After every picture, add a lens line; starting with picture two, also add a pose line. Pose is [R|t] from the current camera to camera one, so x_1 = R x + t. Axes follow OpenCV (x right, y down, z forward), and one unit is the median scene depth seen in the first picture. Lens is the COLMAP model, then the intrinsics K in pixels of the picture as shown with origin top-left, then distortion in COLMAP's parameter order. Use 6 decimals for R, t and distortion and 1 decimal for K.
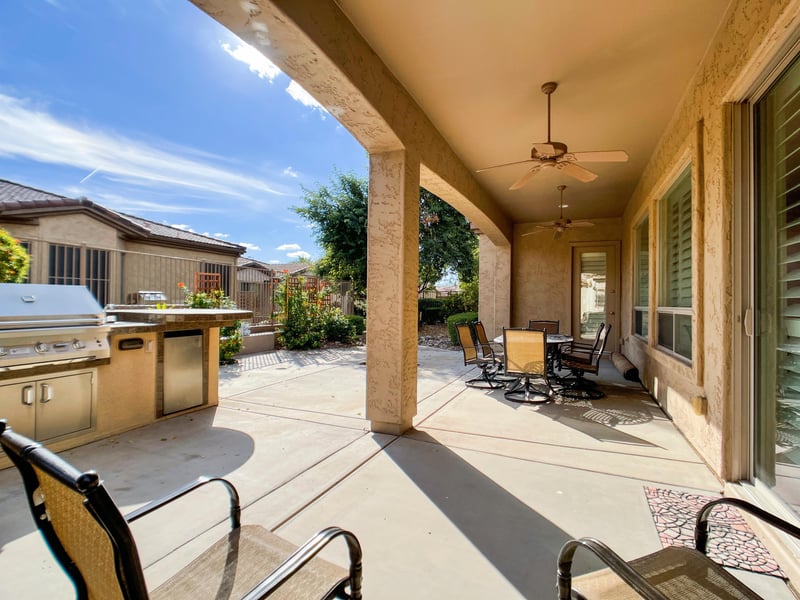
lens RADIAL K [[385.7, 0, 400.0], [0, 385.7, 300.0], [0, 0, 1]] dist [-0.001353, -0.000674]
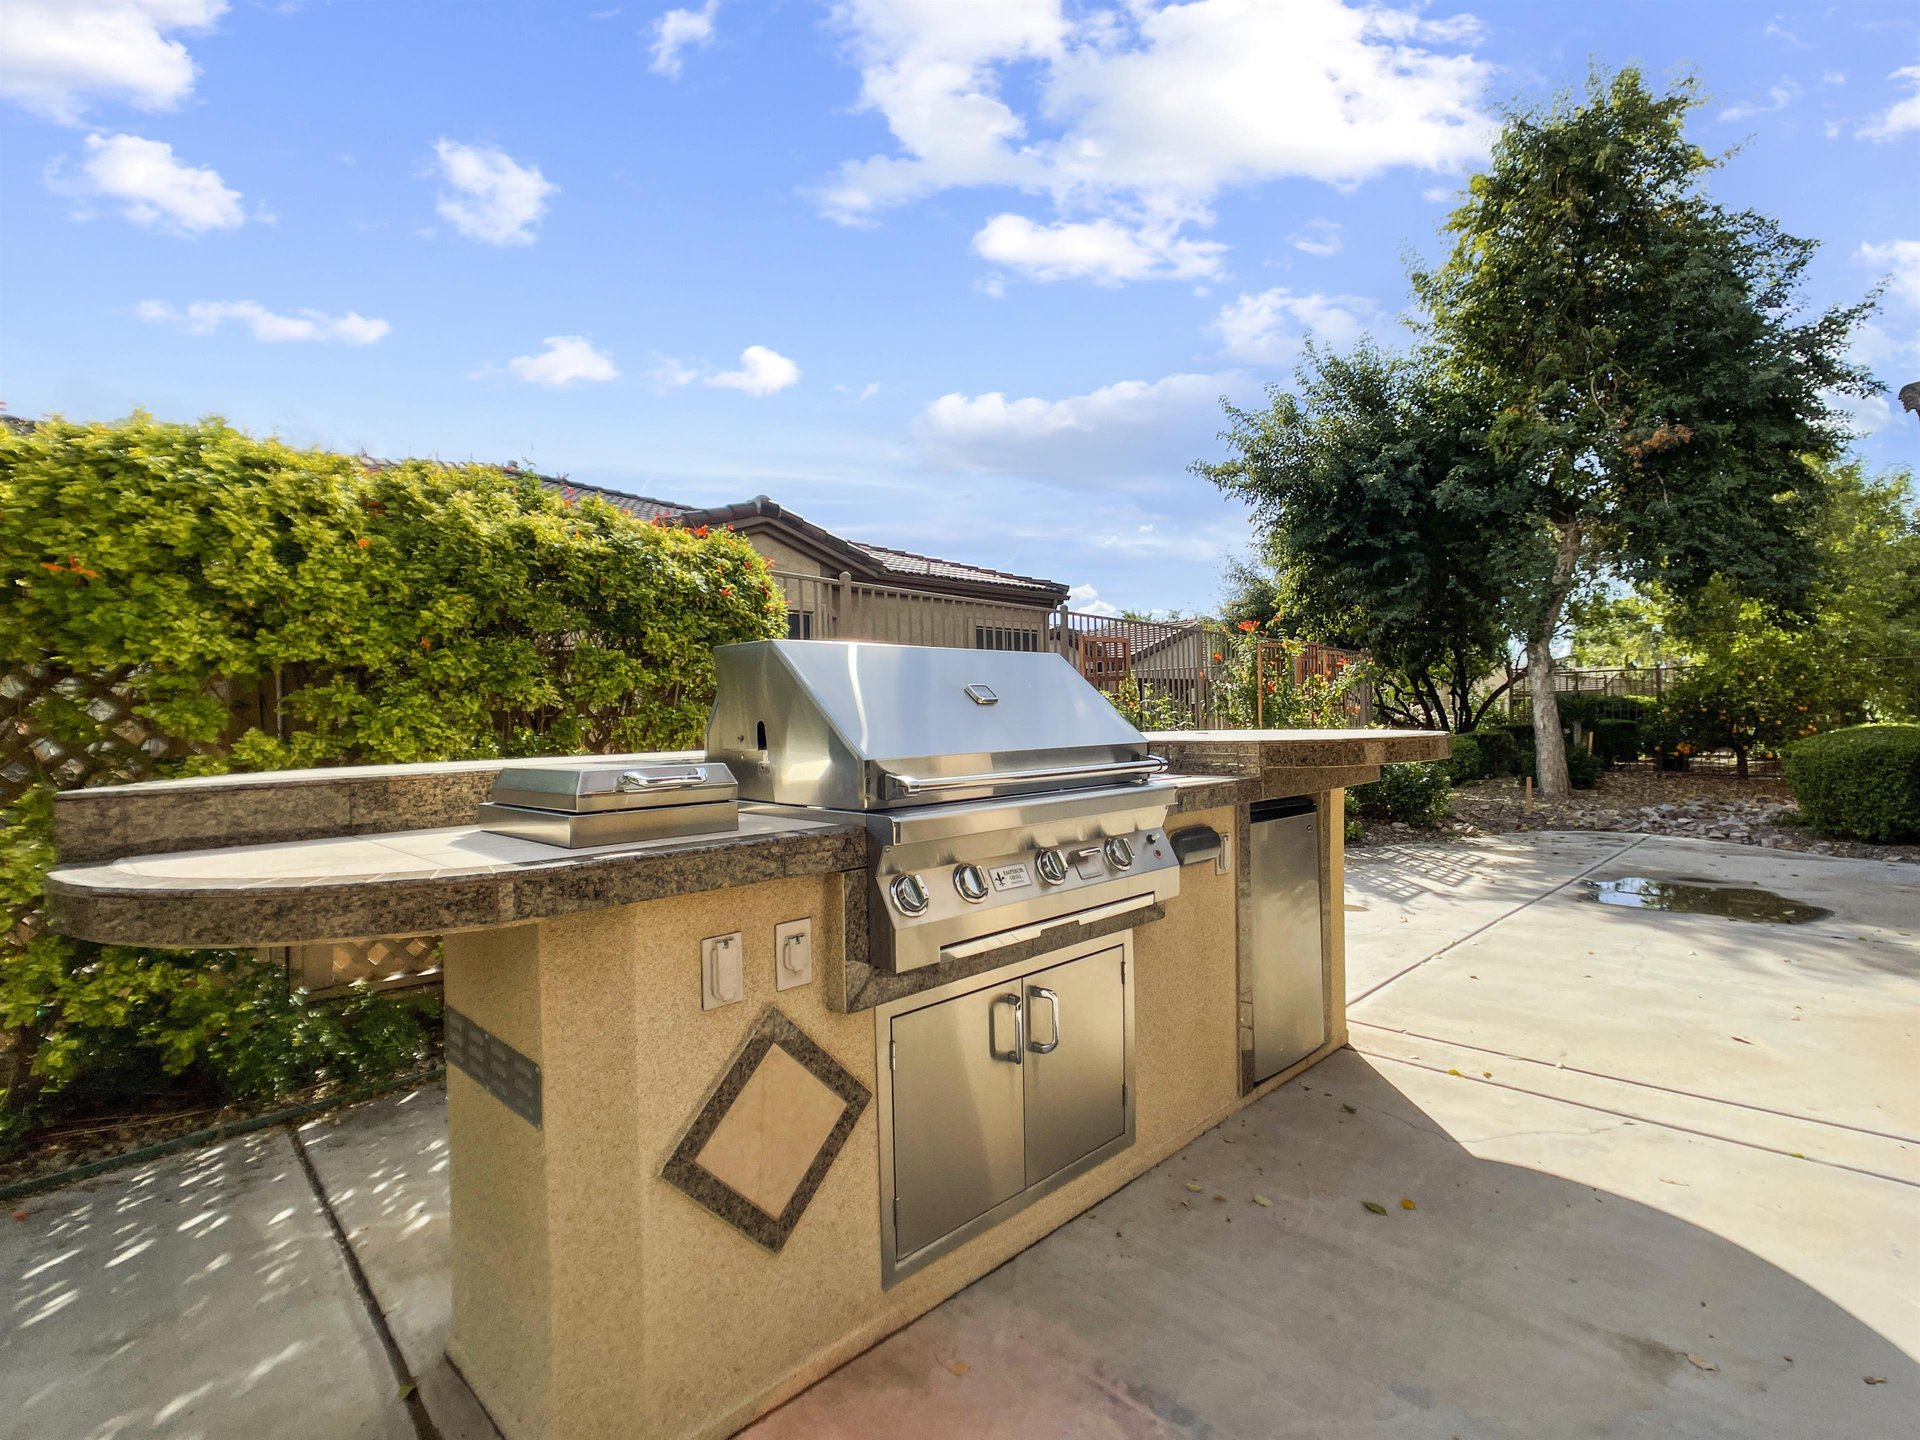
lens RADIAL K [[925.6, 0, 960.0], [0, 925.6, 720.0], [0, 0, 1]] dist [-0.001353, -0.000674]
pose [[0.917263, -0.031683, -0.397020, -0.536316], [0.033611, 0.999433, -0.002103, 0.013401], [0.396861, -0.011416, 0.917808, 0.263485]]
